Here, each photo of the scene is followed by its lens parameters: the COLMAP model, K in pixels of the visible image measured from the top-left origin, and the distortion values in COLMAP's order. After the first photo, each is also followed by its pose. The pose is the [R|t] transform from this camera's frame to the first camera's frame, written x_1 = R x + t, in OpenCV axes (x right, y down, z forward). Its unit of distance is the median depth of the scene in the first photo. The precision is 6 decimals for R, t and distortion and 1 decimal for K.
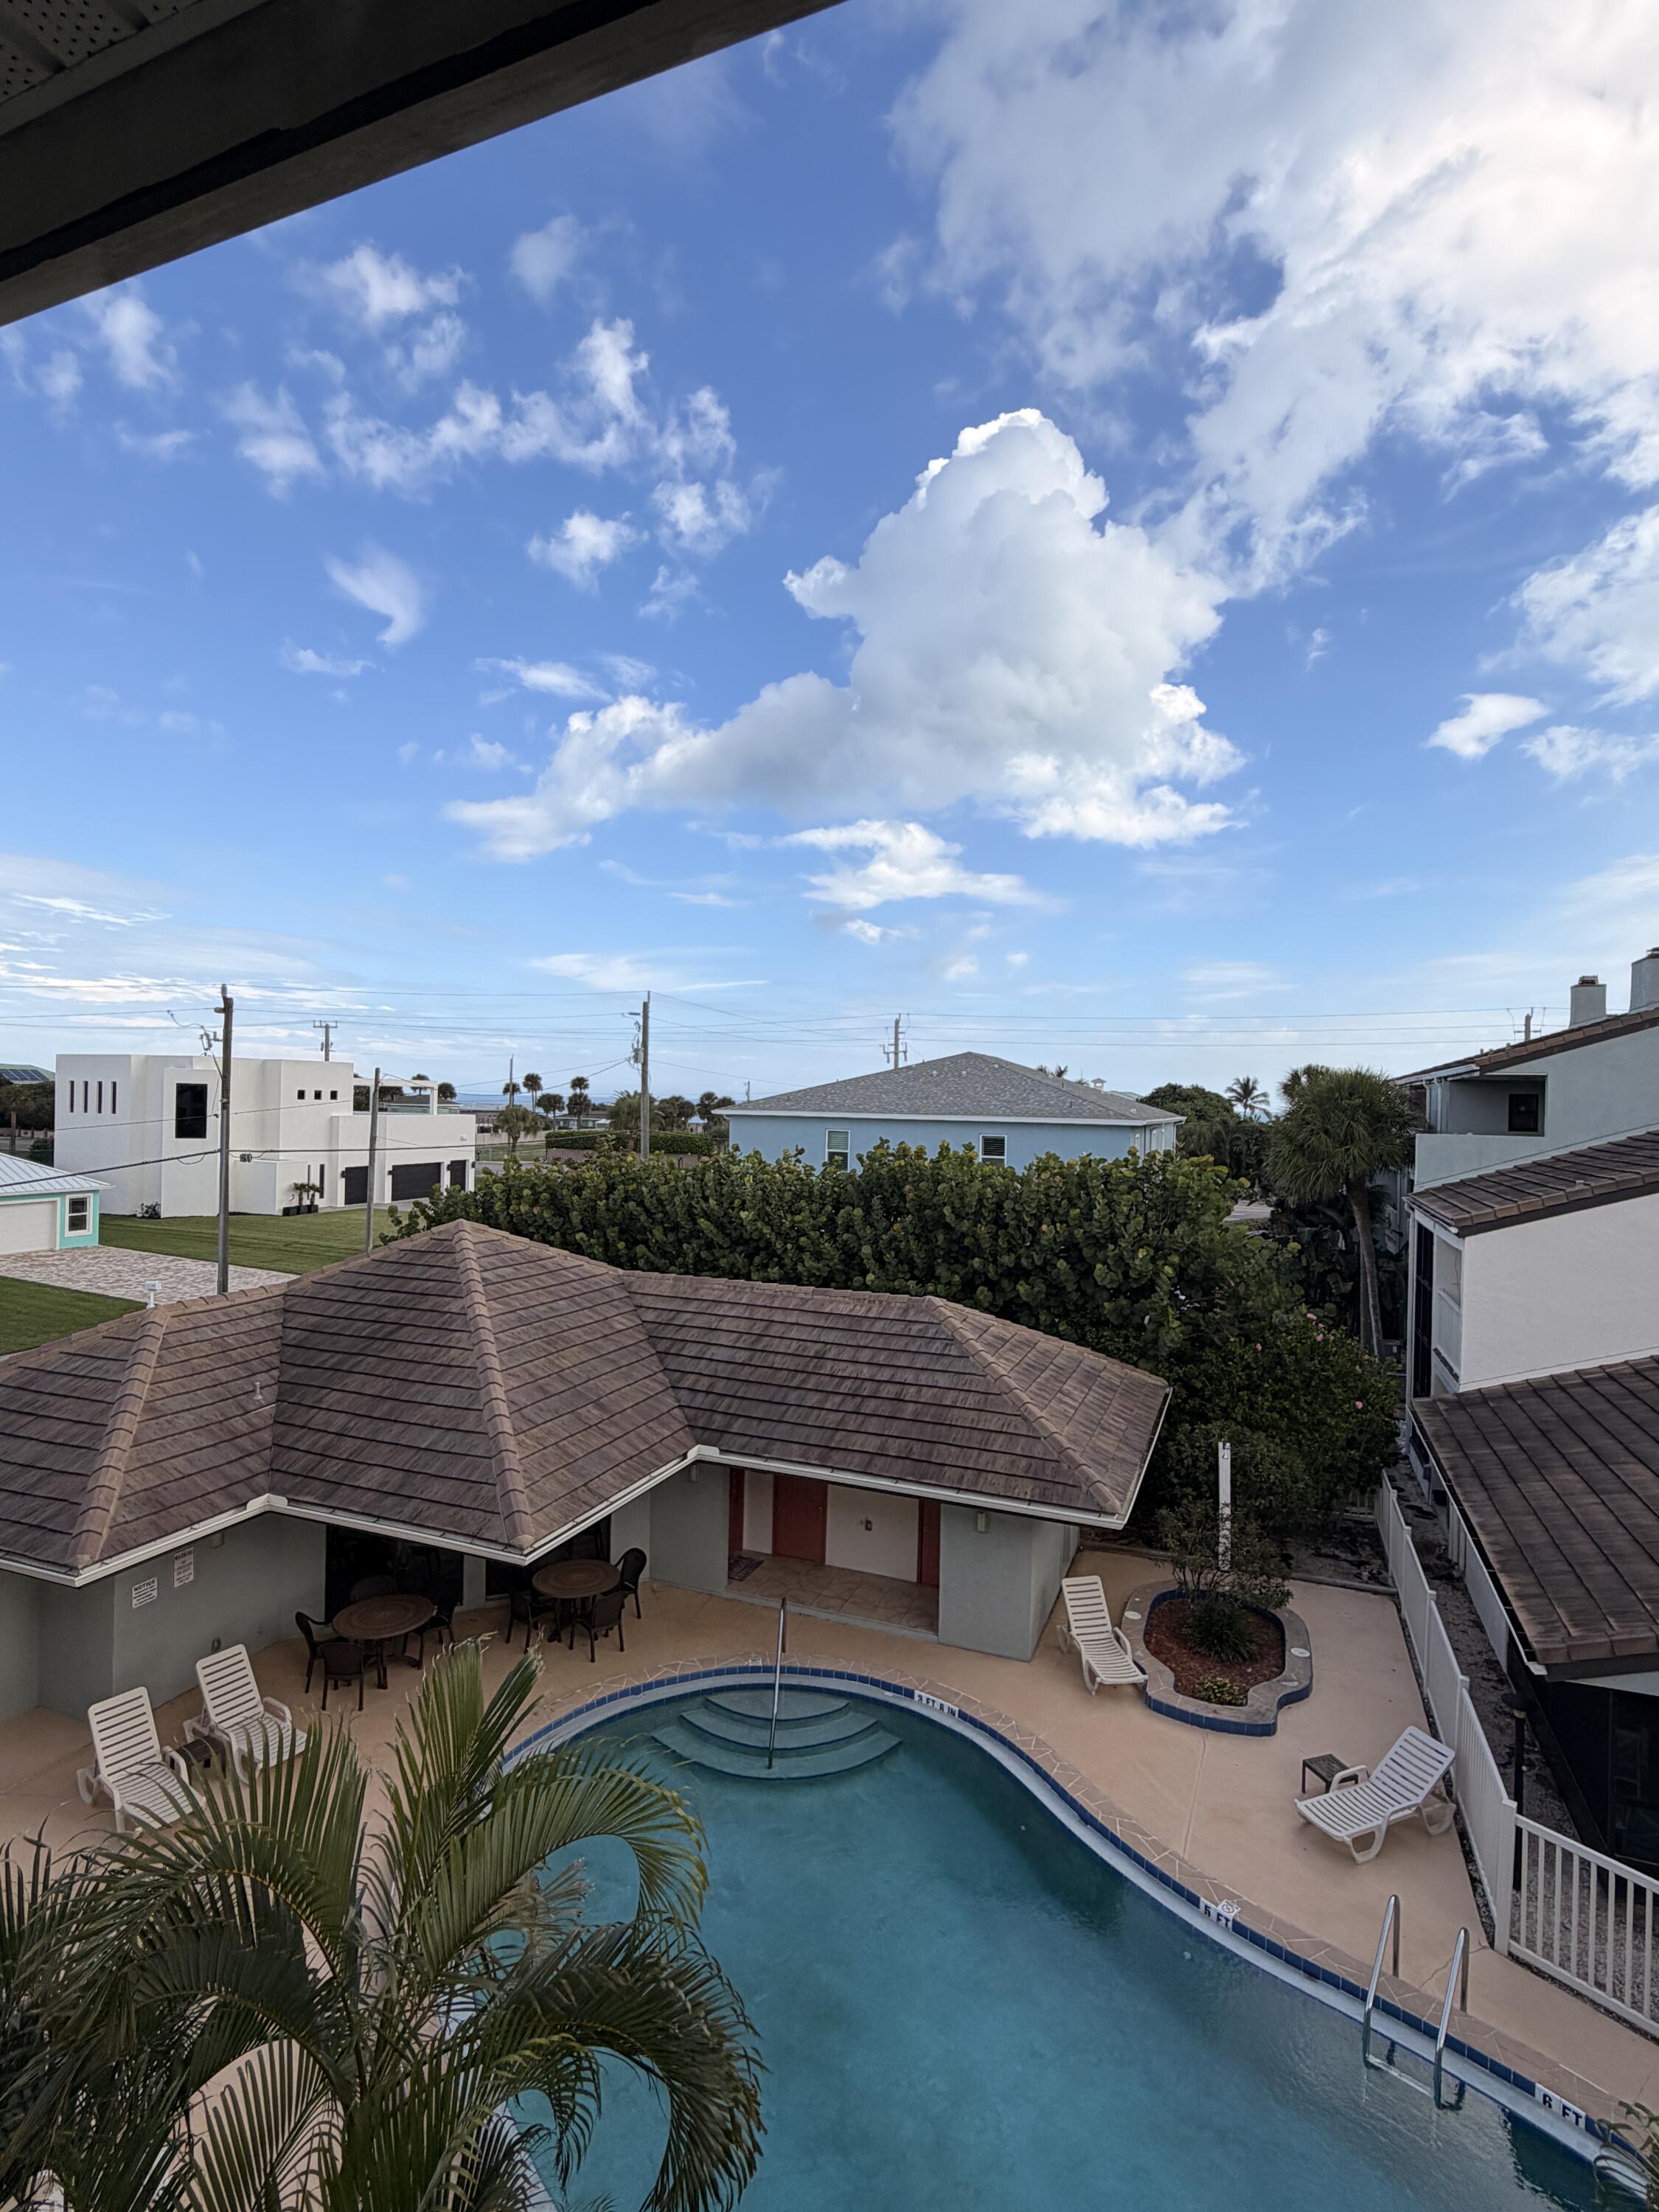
lens RADIAL K [[1080.4, 0, 830.3], [0, 1080.4, 1100.7], [0, 0, 1]] dist [0.001047, -0.000424]
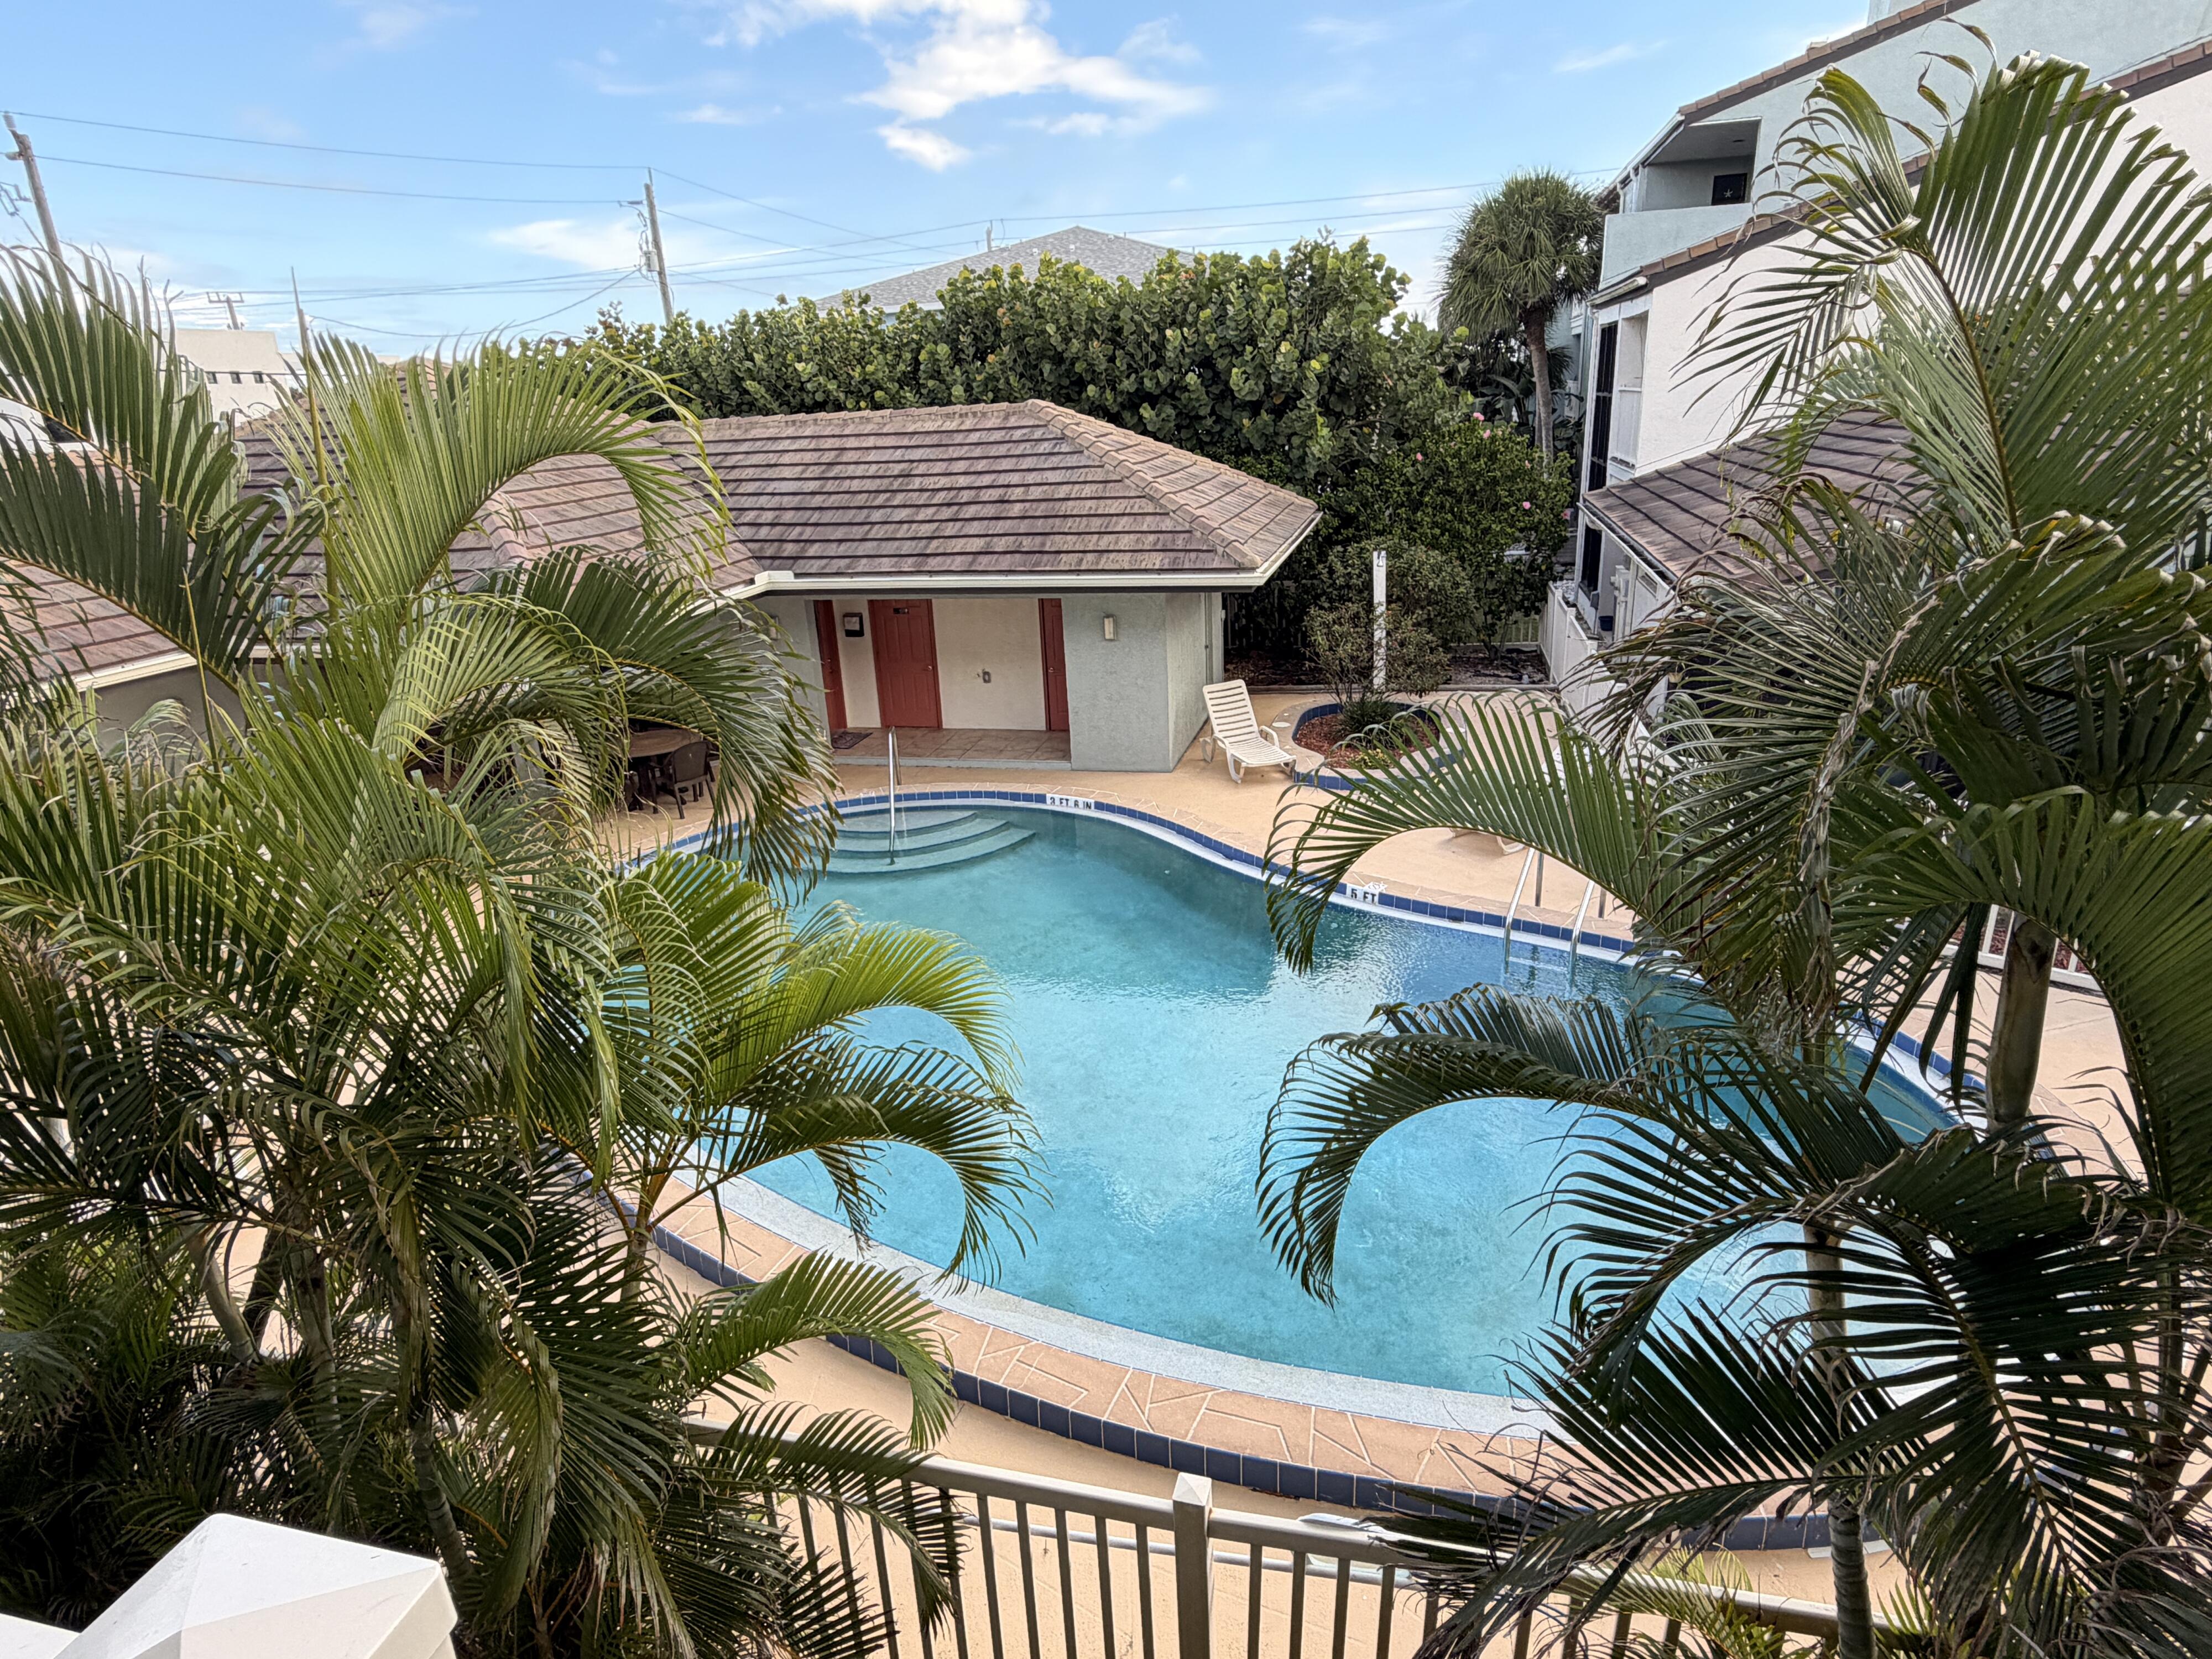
lens RADIAL K [[1240.7, 0, 1099.2], [0, 1240.7, 827.3], [0, 0, 1]] dist [-0.002027, 0.004809]
pose [[0.988843, -0.110324, 0.100090, 0.011805], [0.072343, 0.943033, 0.324739, 0.194206], [-0.130215, -0.313875, 0.940493, 0.004873]]
